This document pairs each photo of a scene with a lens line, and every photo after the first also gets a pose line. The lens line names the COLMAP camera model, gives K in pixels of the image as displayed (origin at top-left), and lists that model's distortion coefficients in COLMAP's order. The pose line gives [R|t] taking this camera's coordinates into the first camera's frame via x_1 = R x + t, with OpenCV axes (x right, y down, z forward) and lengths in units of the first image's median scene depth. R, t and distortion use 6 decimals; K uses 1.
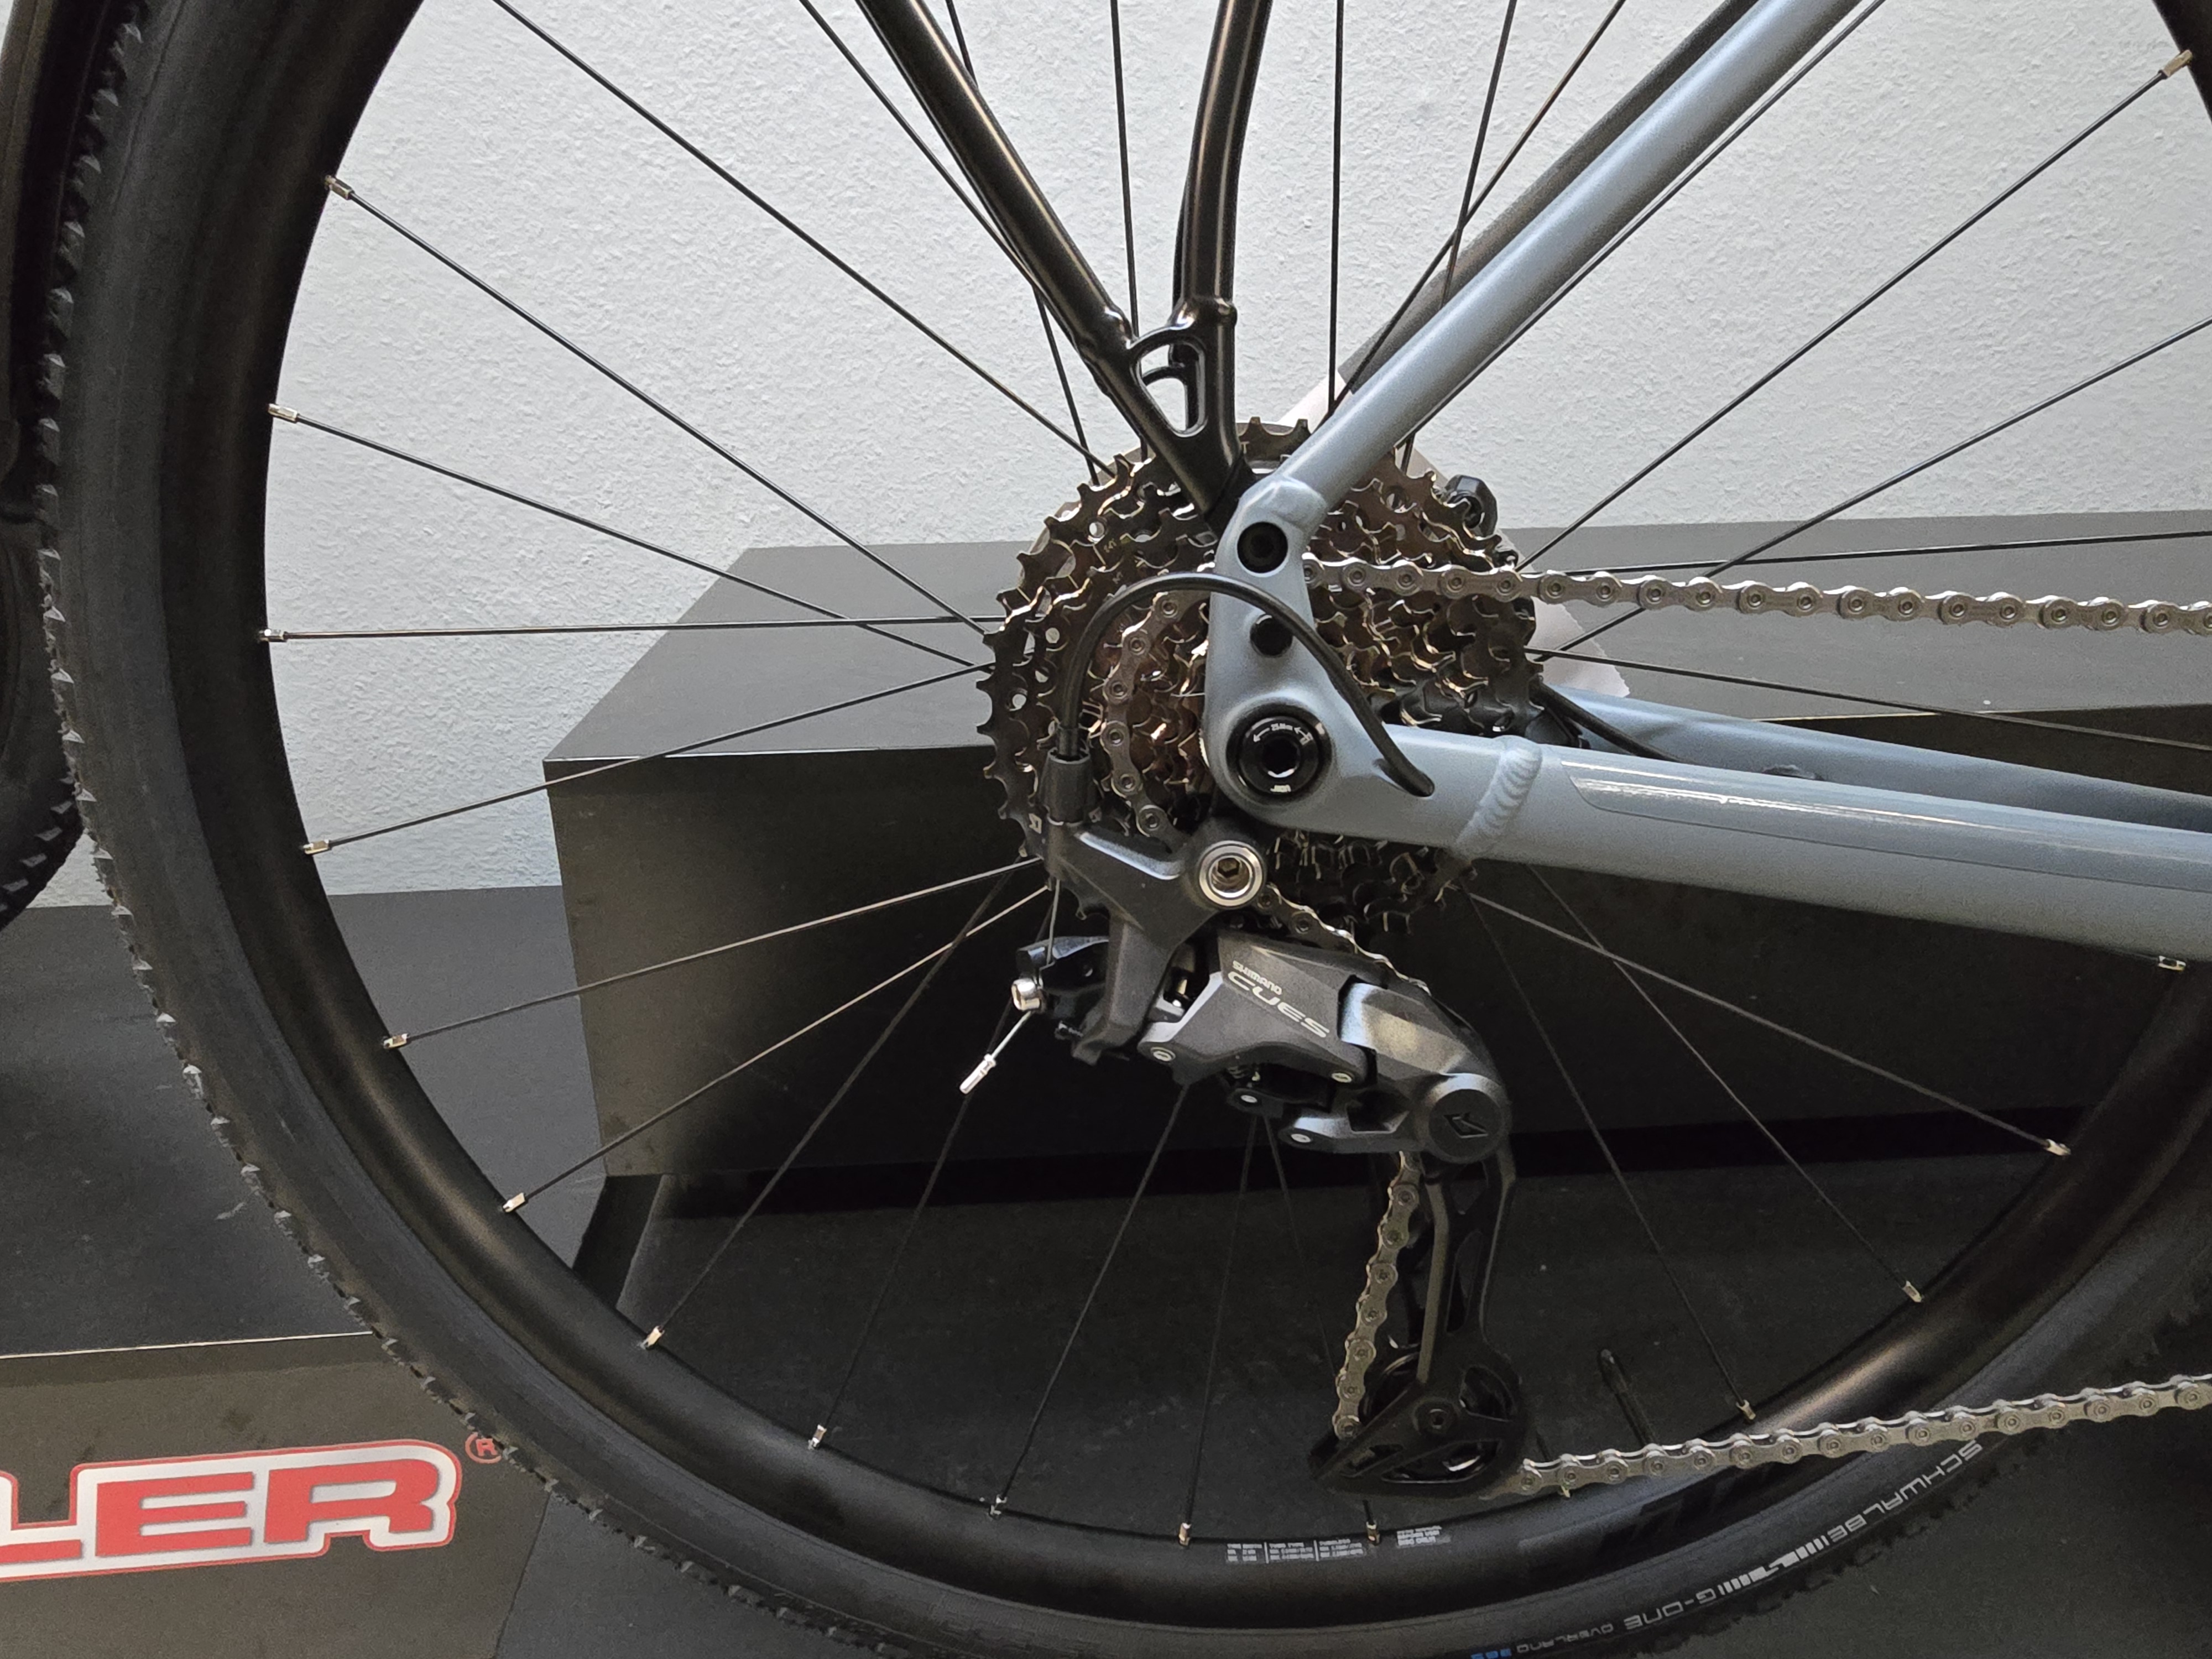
lens RADIAL K [[1473.3, 0, 1103.9], [0, 1473.3, 826.4], [0, 0, 1]] dist [0.003667, -0.007964]
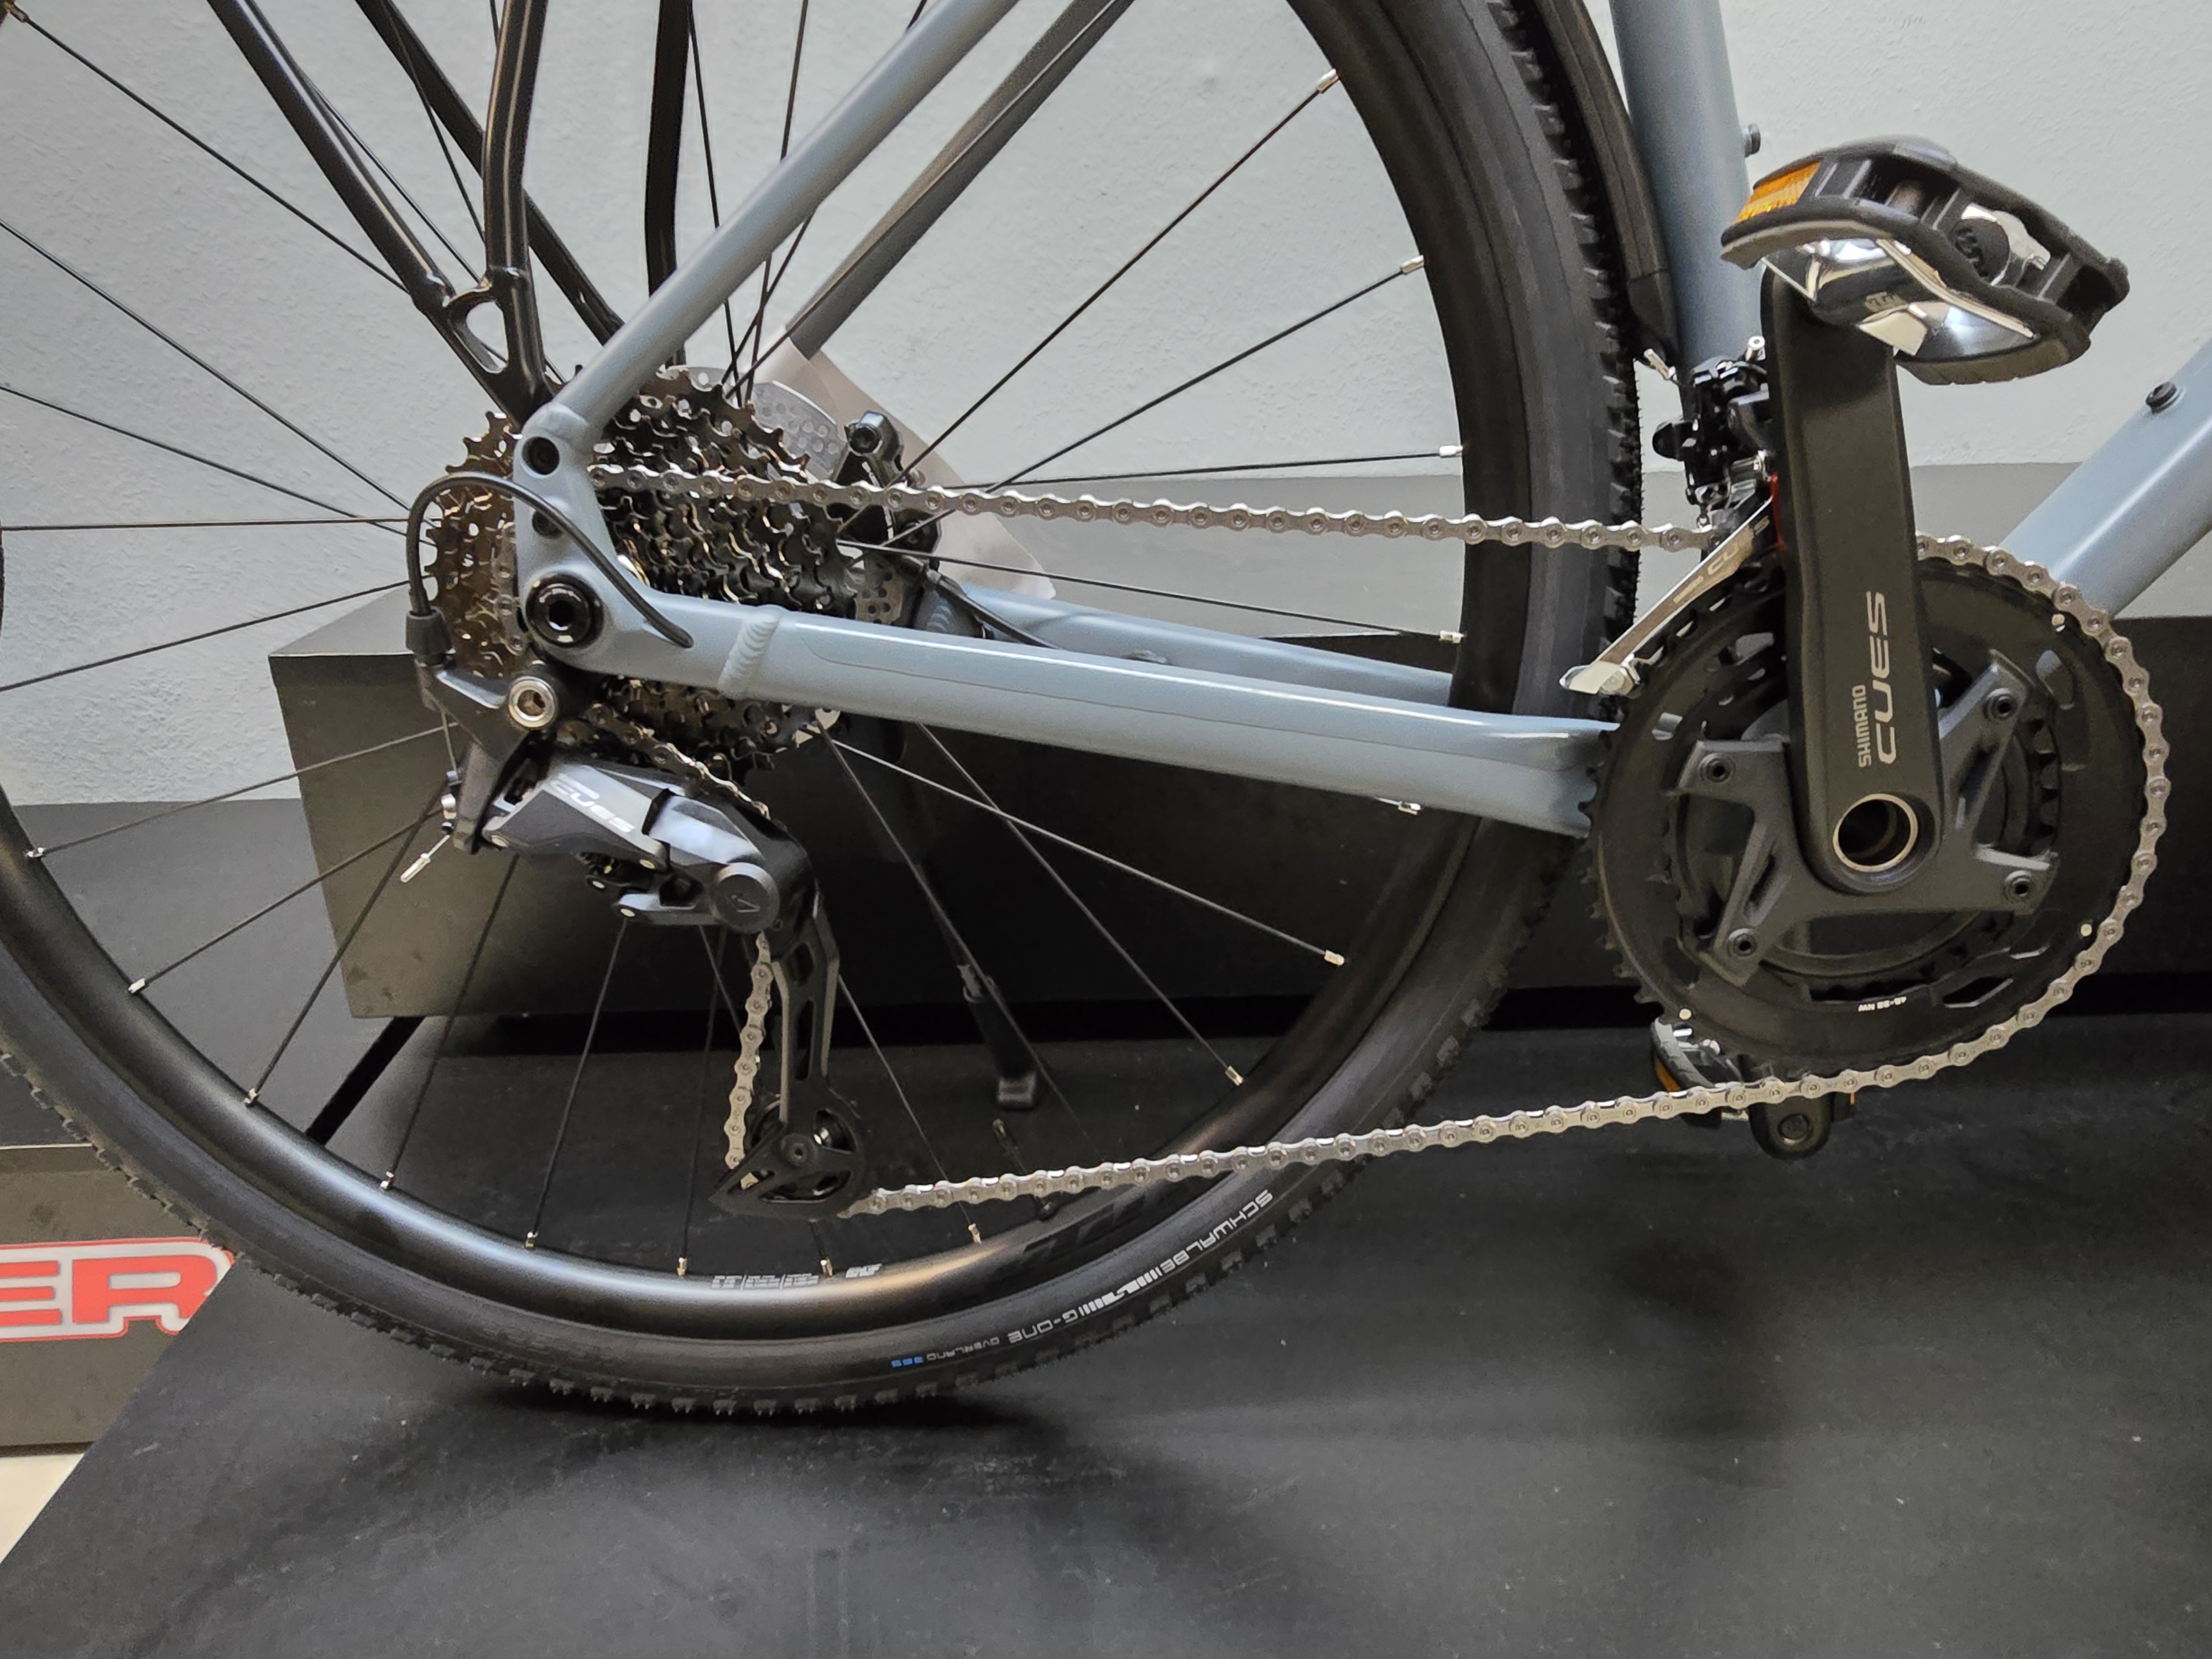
lens RADIAL K [[1473.3, 0, 1110.1], [0, 1473.3, 831.8], [0, 0, 1]] dist [0.003667, -0.007964]
pose [[0.999460, 0.015309, -0.029076, 0.469420], [-0.014459, 0.999468, 0.029234, 0.074131], [0.029508, -0.028797, 0.999150, -0.234725]]
